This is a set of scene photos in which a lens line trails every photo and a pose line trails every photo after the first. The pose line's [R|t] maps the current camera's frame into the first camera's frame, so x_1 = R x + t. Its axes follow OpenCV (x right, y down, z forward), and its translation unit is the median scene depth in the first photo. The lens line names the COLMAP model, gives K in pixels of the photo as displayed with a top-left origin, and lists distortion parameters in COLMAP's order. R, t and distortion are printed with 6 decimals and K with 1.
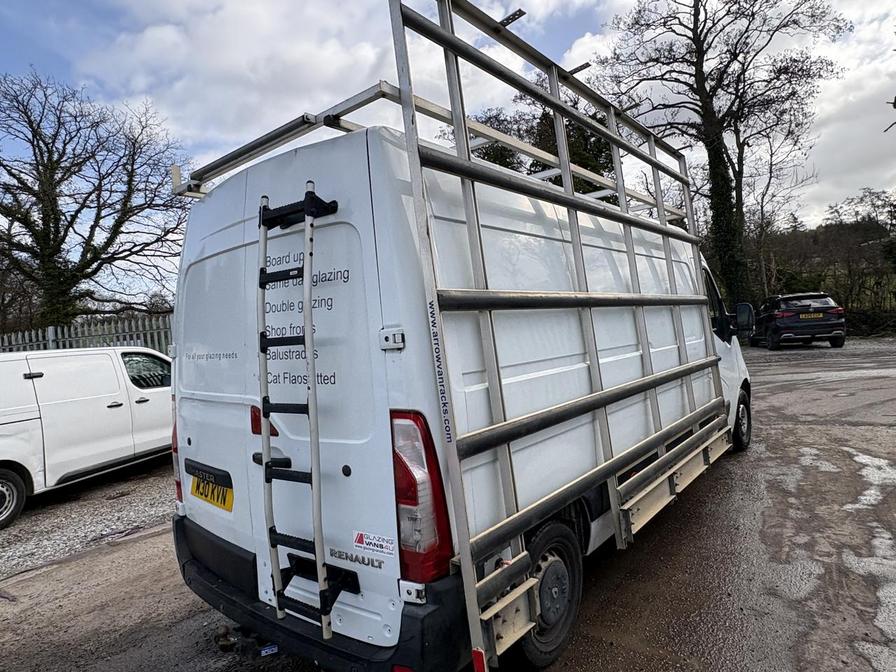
lens RADIAL K [[527.7, 0, 433.9], [0, 527.7, 339.4], [0, 0, 1]] dist [-0.004881, 0.000815]
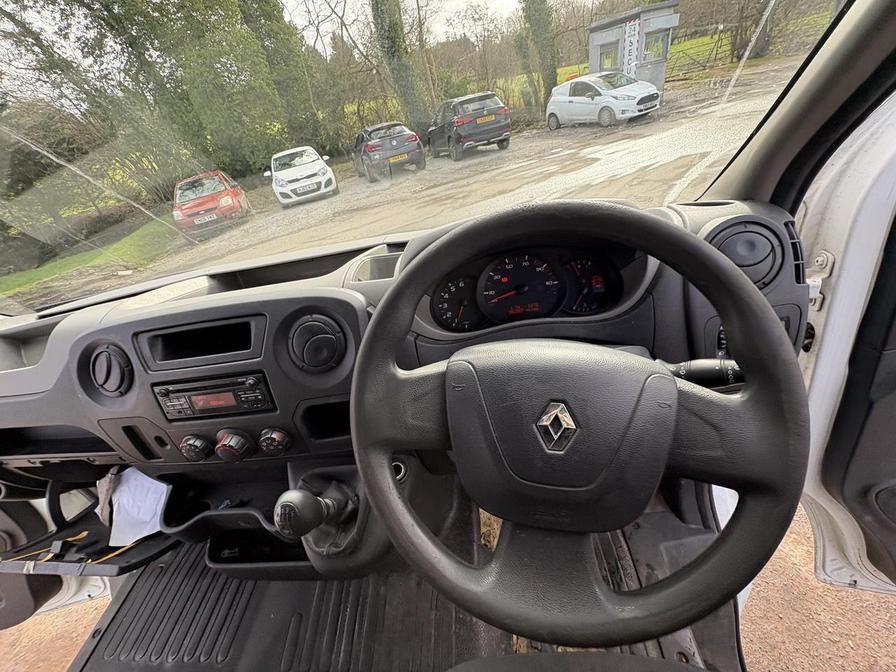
lens RADIAL K [[354.9, 0, 447.9], [0, 354.9, 332.8], [0, 0, 1]] dist [0.001483, -0.000428]
pose [[0.793925, -0.387903, 0.468204, 0.134244], [0.141546, 0.866809, 0.478128, -0.019121], [-0.591311, -0.313325, 0.743087, 0.305048]]
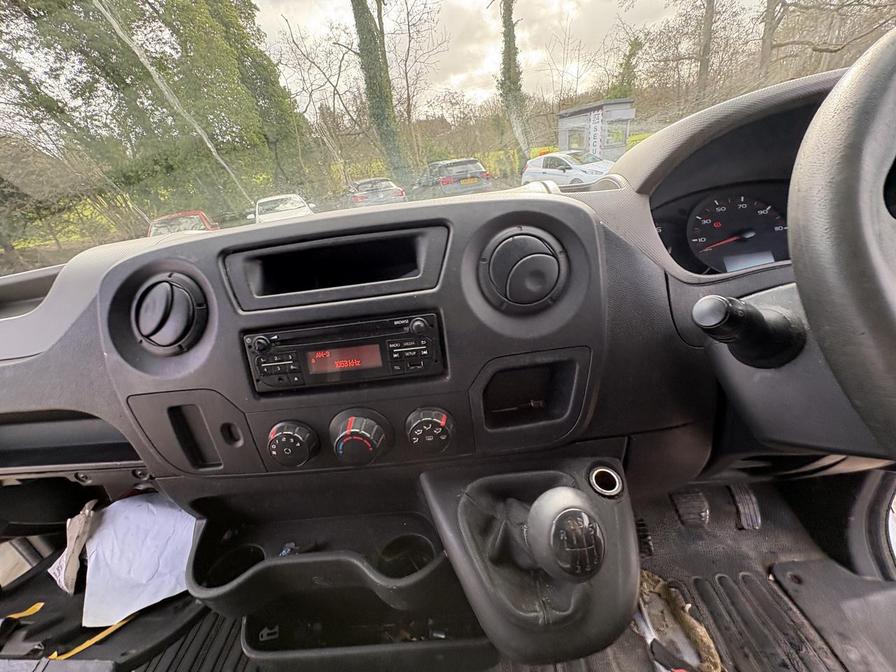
lens RADIAL K [[354.9, 0, 446.8], [0, 354.9, 333.8], [0, 0, 1]] dist [0.001483, -0.000428]
pose [[0.760225, -0.286815, 0.582919, 0.124714], [0.080237, 0.931851, 0.353859, -0.010801], [-0.644686, -0.222241, 0.731430, 0.319018]]
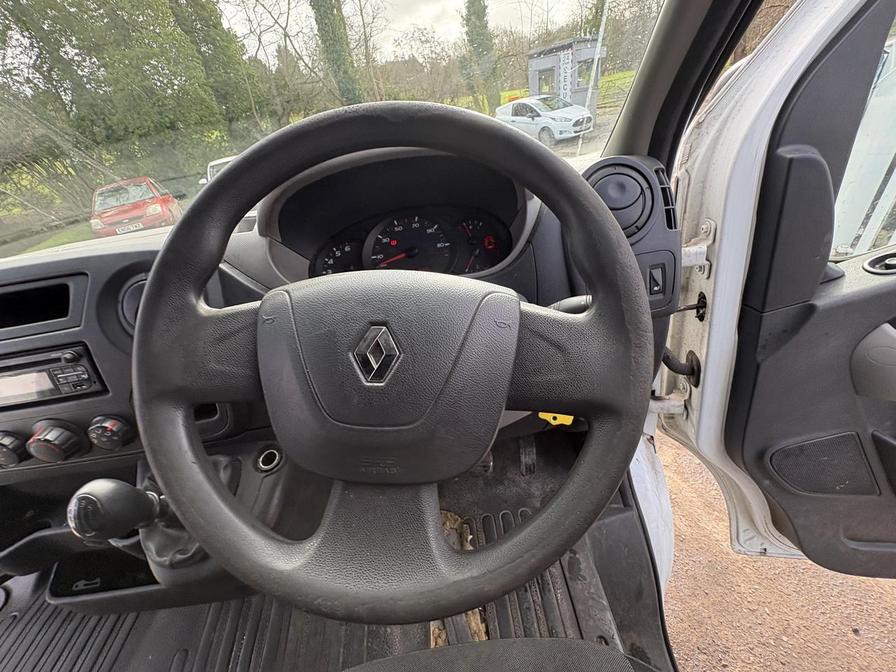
lens RADIAL K [[354.9, 0, 447.4], [0, 354.9, 333.5], [0, 0, 1]] dist [0.001483, -0.000428]
pose [[0.720068, -0.391591, 0.572852, 0.138318], [0.111486, 0.880112, 0.461492, -0.013958], [-0.684889, -0.268440, 0.677397, 0.302359]]
